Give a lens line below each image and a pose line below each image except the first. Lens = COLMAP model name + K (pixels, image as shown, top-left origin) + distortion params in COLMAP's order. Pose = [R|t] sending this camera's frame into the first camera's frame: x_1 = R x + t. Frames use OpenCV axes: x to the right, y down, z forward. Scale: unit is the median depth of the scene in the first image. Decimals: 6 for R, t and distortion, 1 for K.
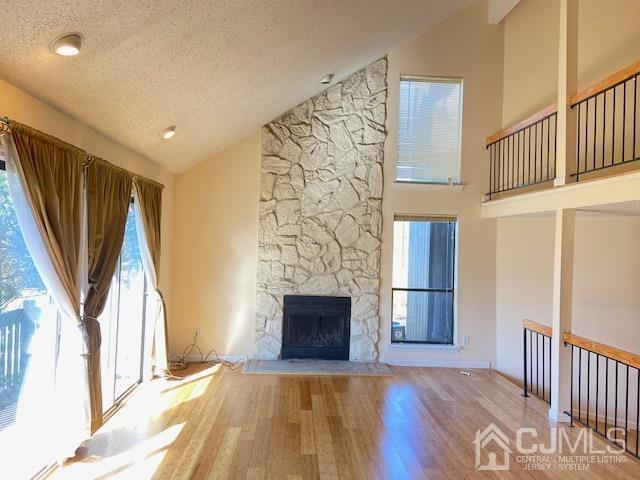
lens RADIAL K [[476.7, 0, 323.6], [0, 476.7, 239.2], [0, 0, 1]] dist [0.098453, -0.106109]
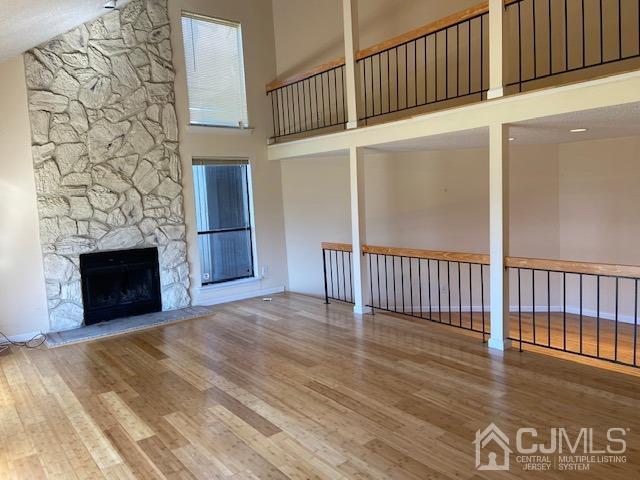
lens RADIAL K [[476.7, 0, 321.1], [0, 476.7, 237.8], [0, 0, 1]] dist [0.098453, -0.106109]
pose [[0.823711, -0.122377, 0.553646, -0.206072], [0.067264, 0.990626, 0.118891, 0.011181], [-0.563006, -0.060691, 0.824222, 0.020911]]
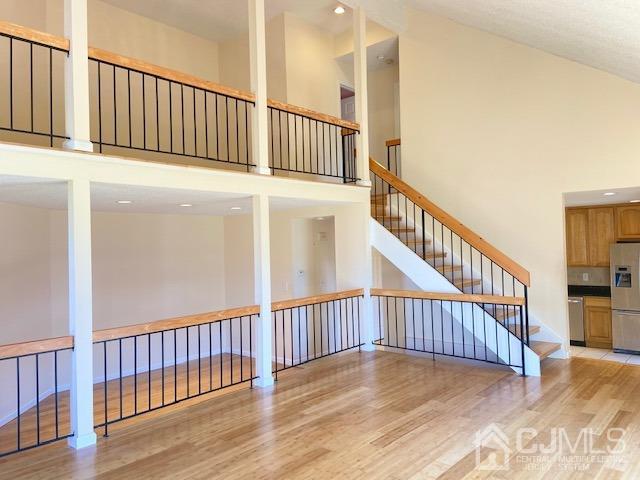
lens RADIAL K [[476.7, 0, 314.4], [0, 476.7, 233.3], [0, 0, 1]] dist [0.098453, -0.106109]
pose [[-0.698007, -0.002639, 0.716086, -0.272986], [-0.007182, 0.999969, -0.003316, 0.021013], [-0.716055, -0.007458, -0.698004, 1.224522]]
